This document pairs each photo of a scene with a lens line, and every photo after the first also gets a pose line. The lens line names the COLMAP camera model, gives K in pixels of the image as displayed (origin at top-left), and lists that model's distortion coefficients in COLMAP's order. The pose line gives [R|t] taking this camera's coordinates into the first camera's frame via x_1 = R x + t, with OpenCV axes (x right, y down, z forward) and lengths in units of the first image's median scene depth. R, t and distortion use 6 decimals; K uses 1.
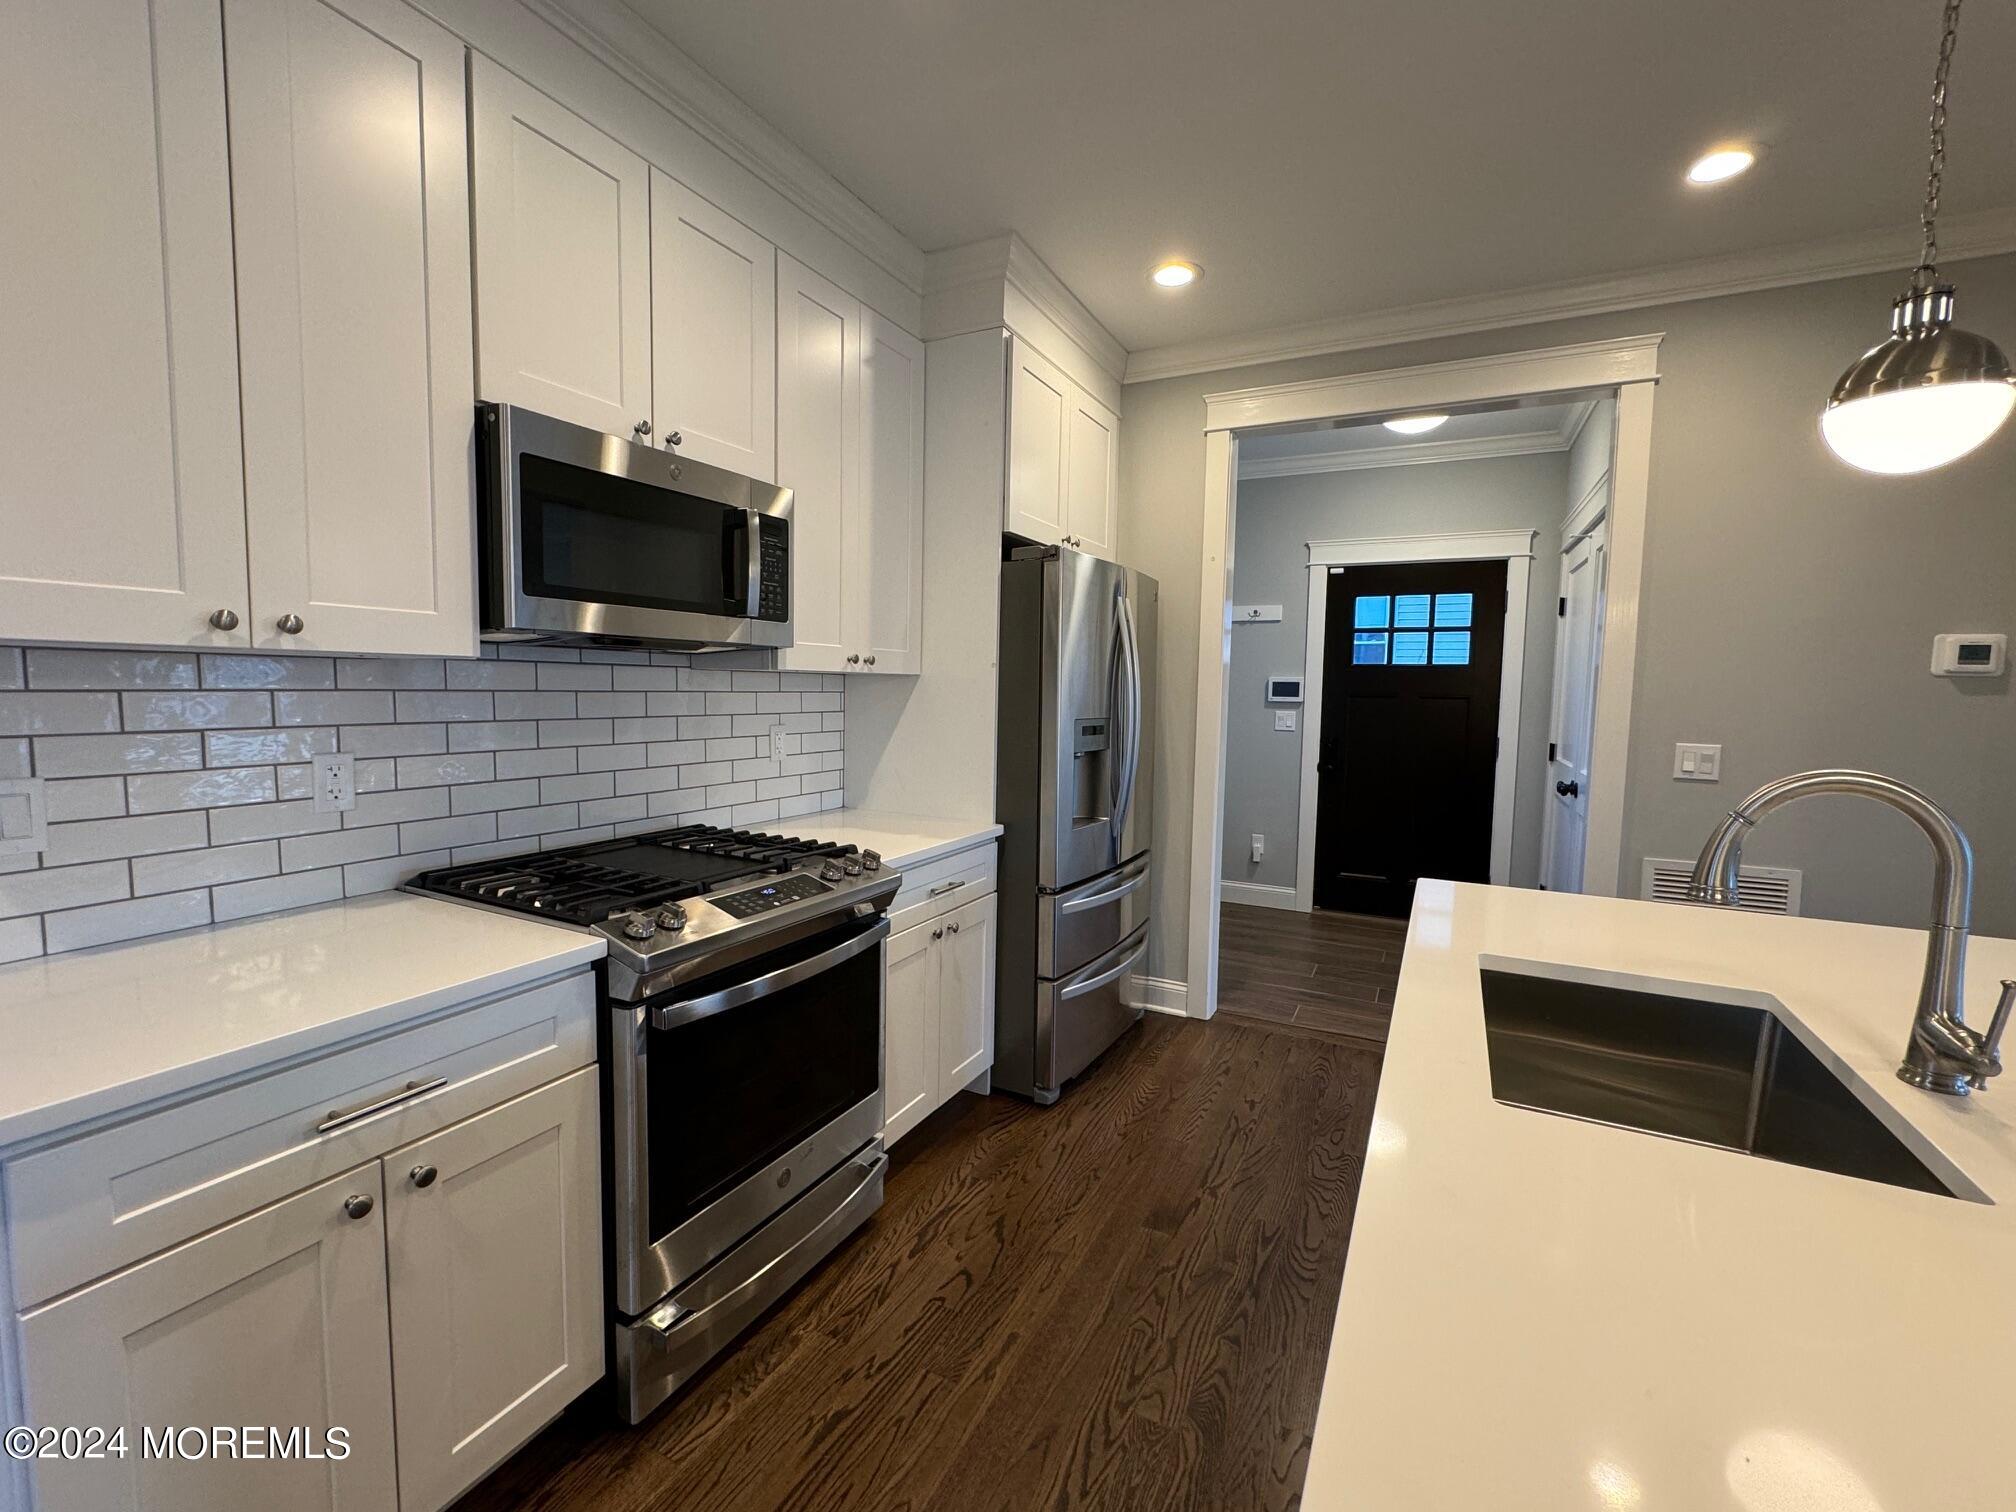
lens RADIAL K [[859.7, 0, 1003.0], [0, 859.7, 756.2], [0, 0, 1]] dist [-0.001922, 0.000926]
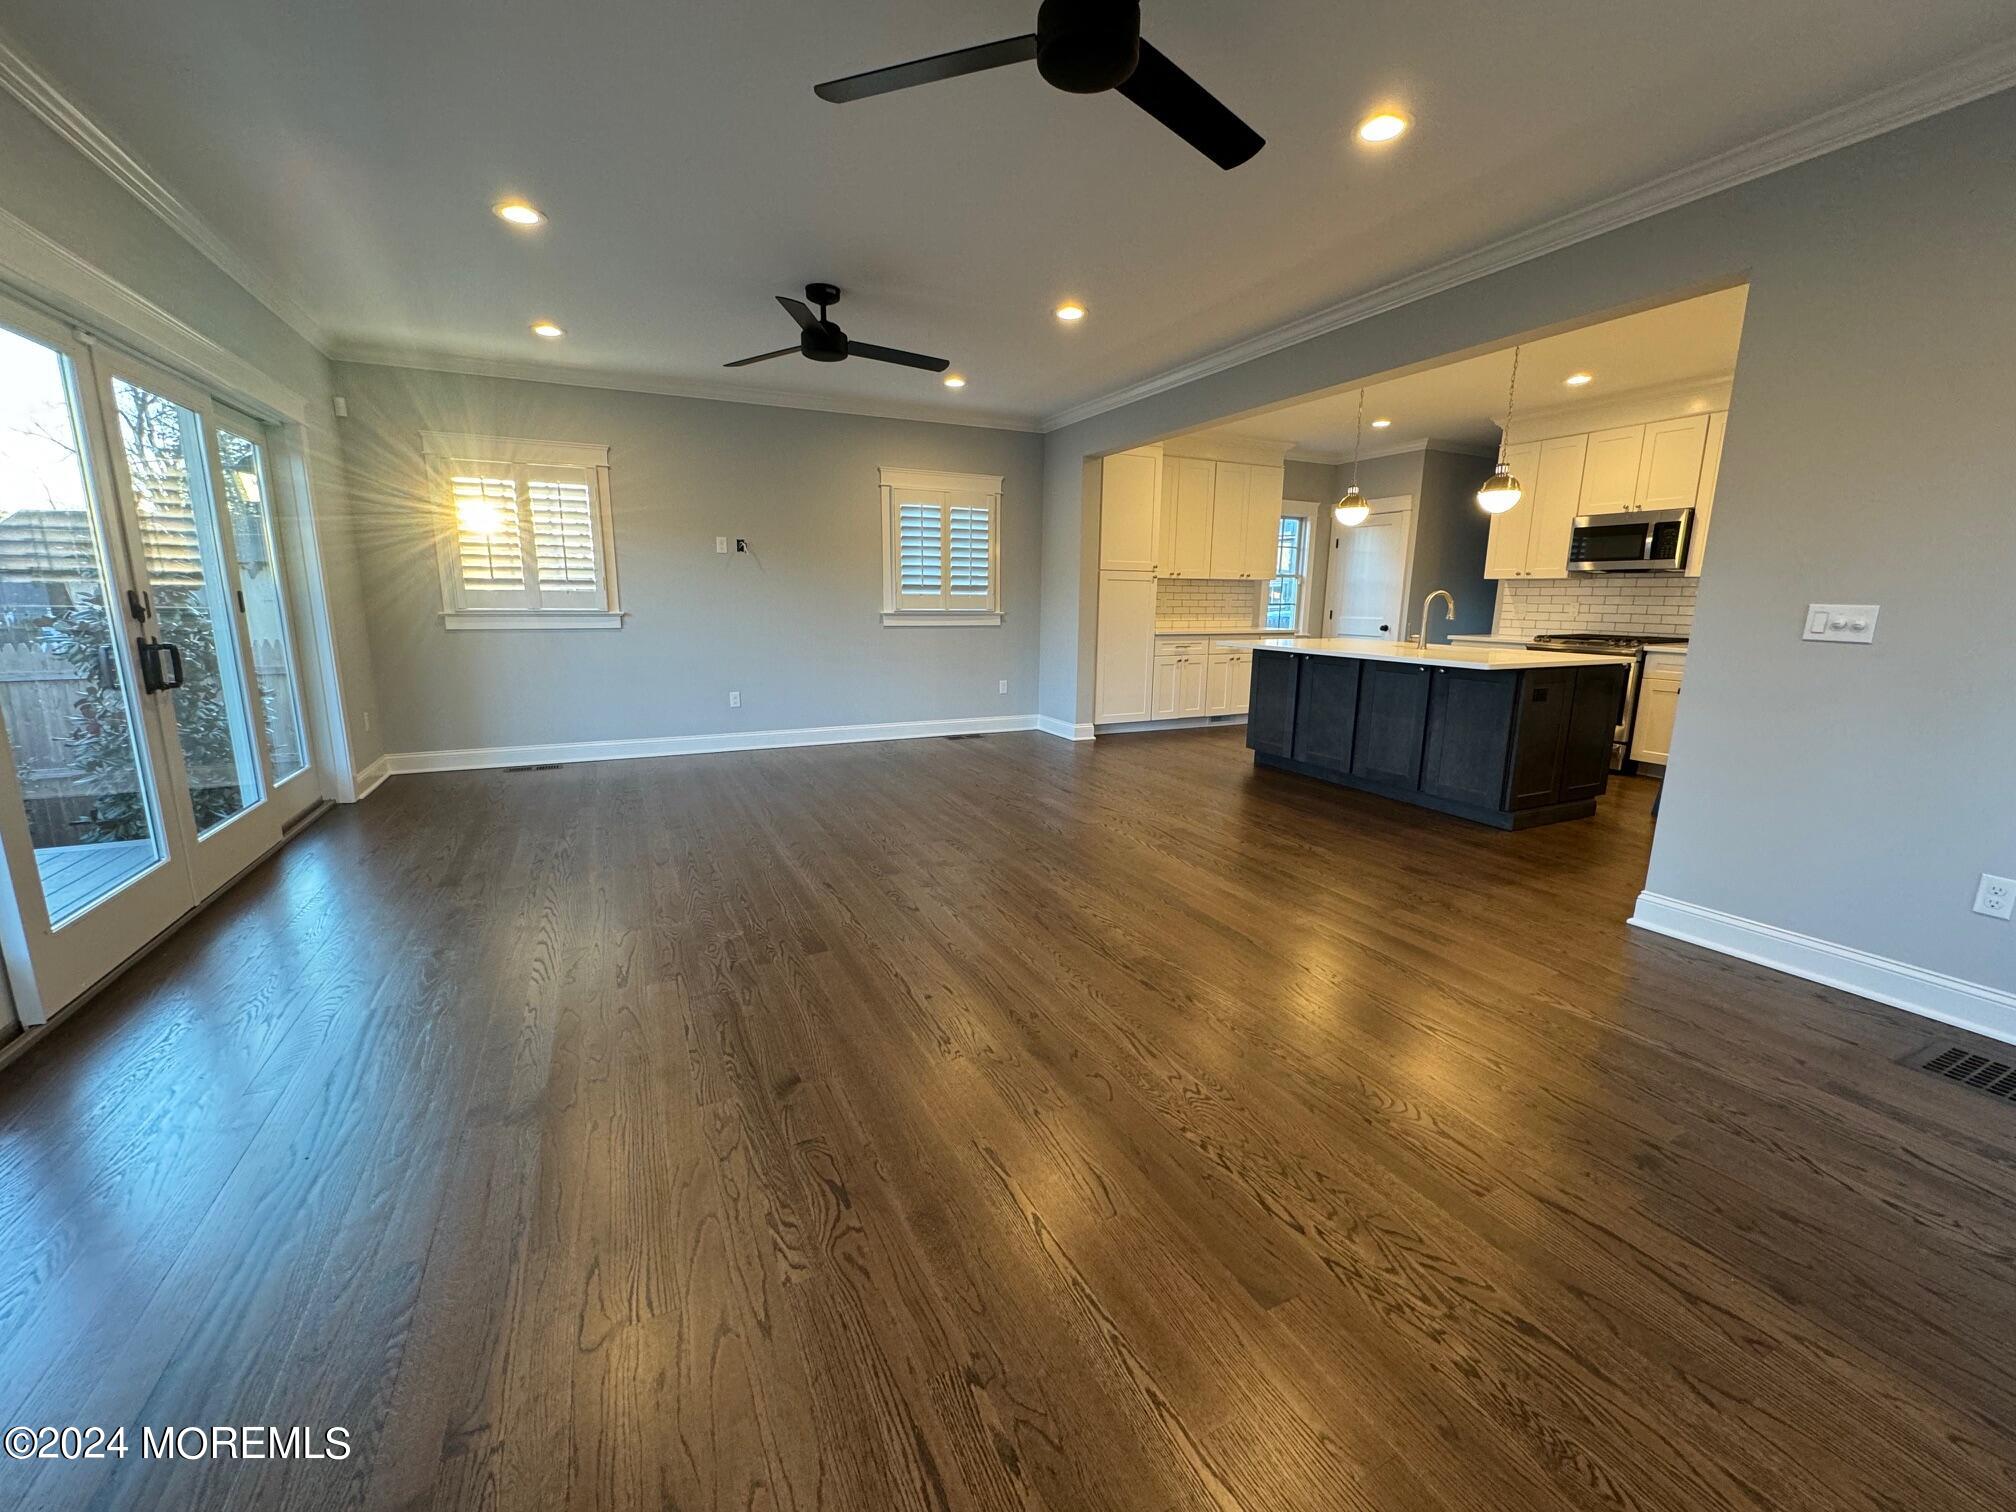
lens RADIAL K [[802.7, 0, 1008.4], [0, 802.7, 750.1], [0, 0, 1]] dist [-0.002214, 0.000178]
pose [[-0.603992, 0.130694, -0.786201, 2.980081], [-0.084255, 0.970464, 0.226053, 0.033394], [0.792524, 0.202776, -0.575141, 0.872264]]
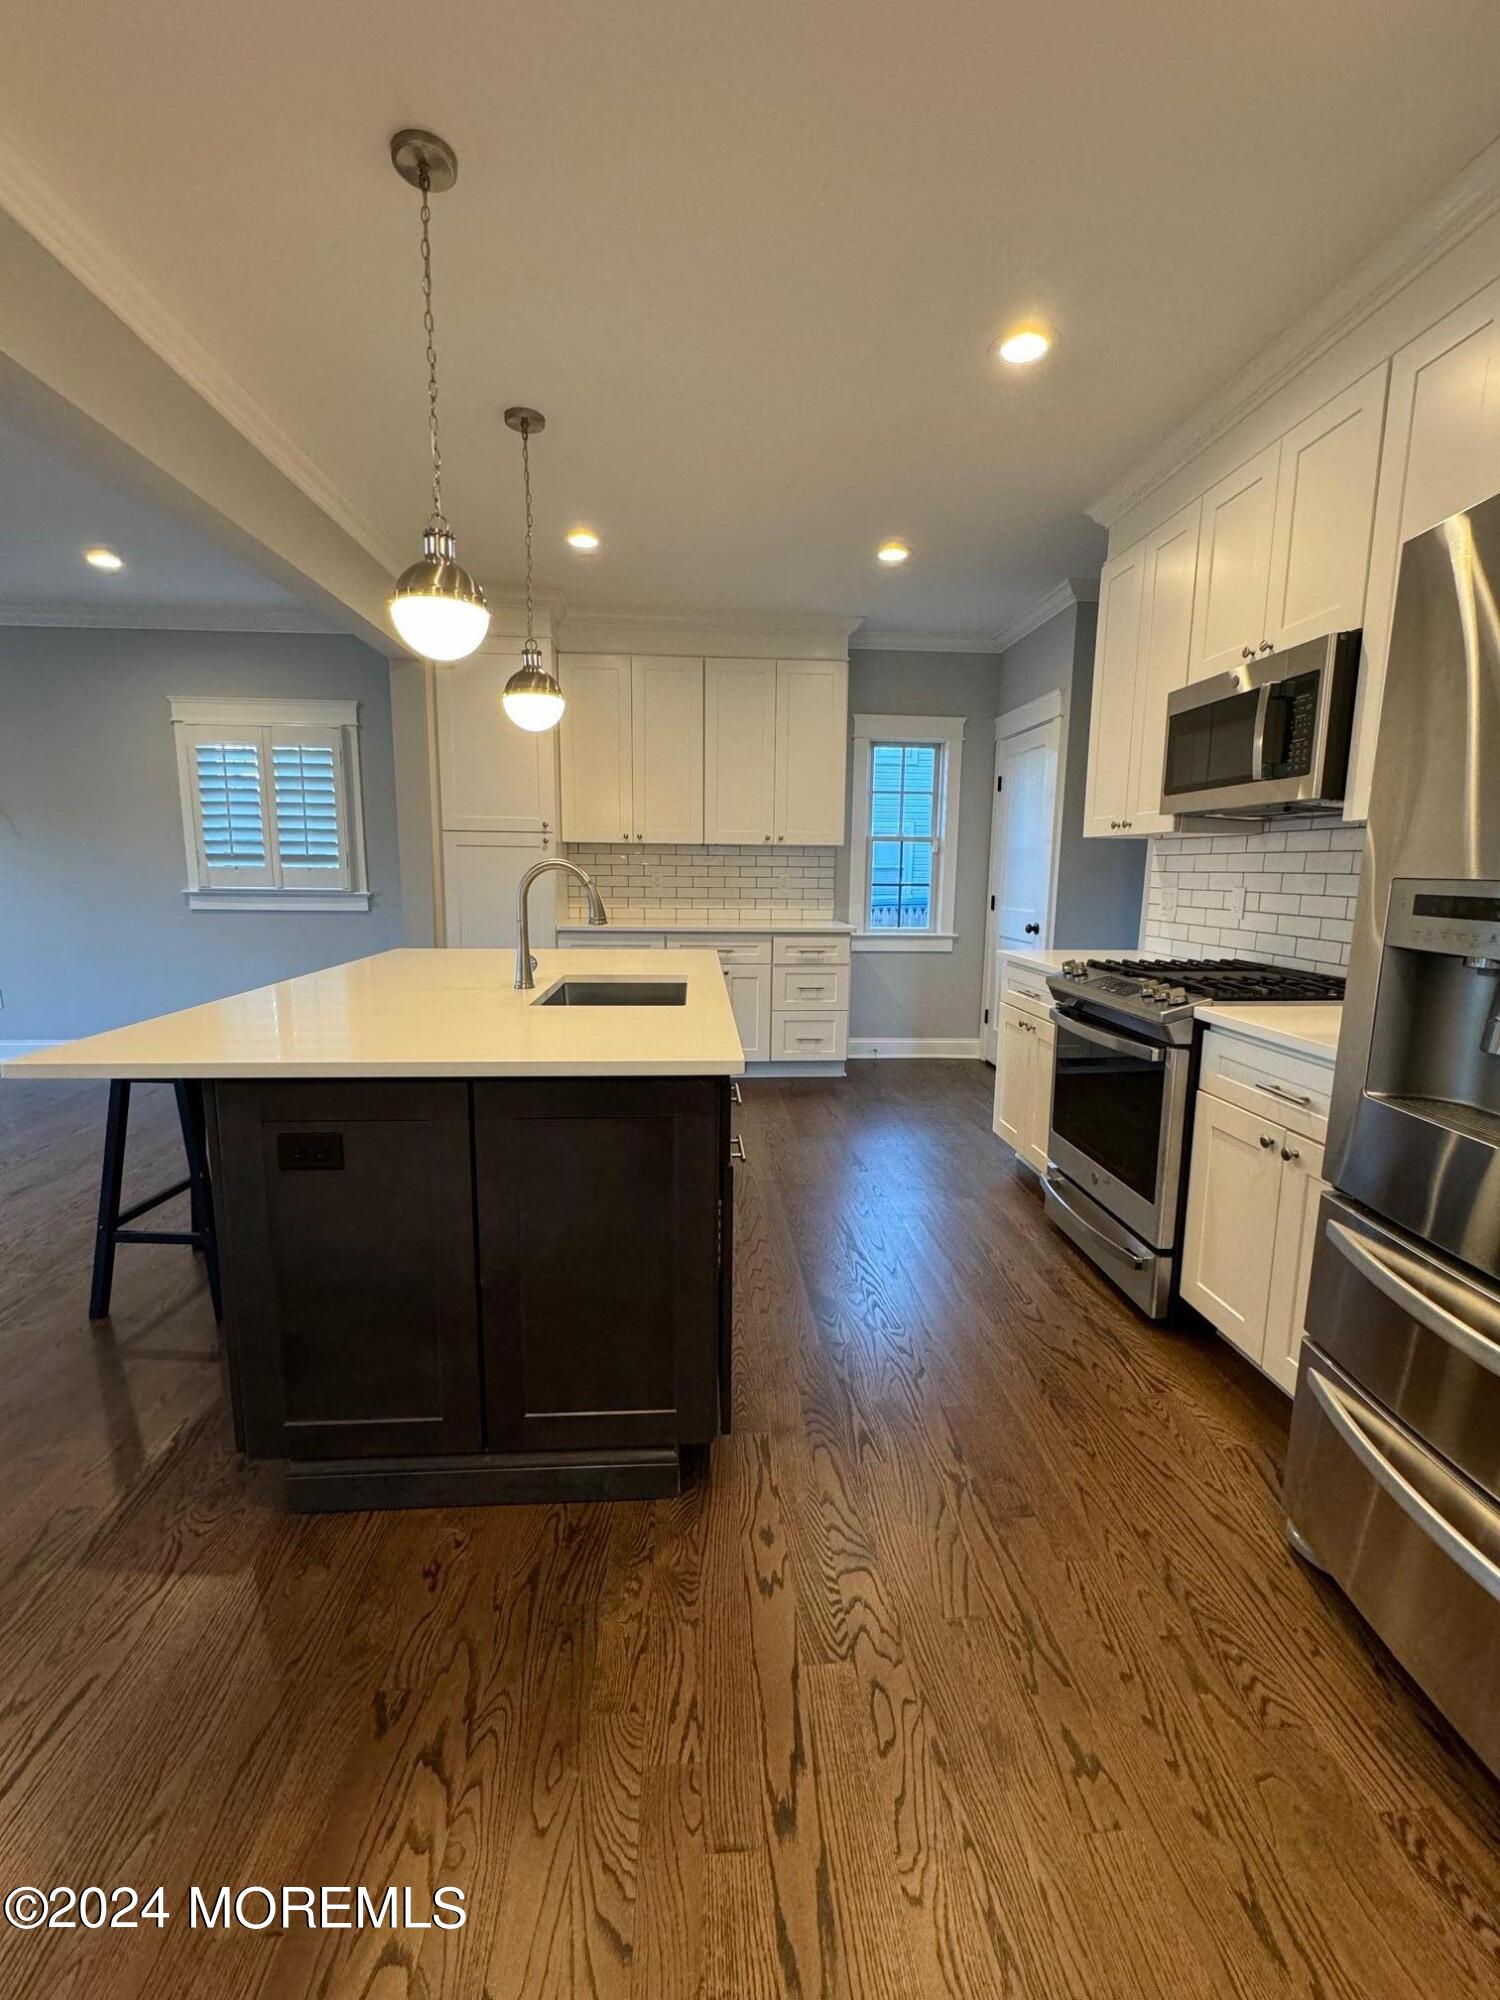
lens RADIAL K [[852.9, 0, 750.3], [0, 852.9, 994.4], [0, 0, 1]] dist [-0.001922, 0.000926]
pose [[-0.857272, 0.051230, -0.512308, 0.789013], [-0.067151, 0.975413, 0.209907, -0.067462], [0.510465, 0.214349, -0.832754, 1.481110]]
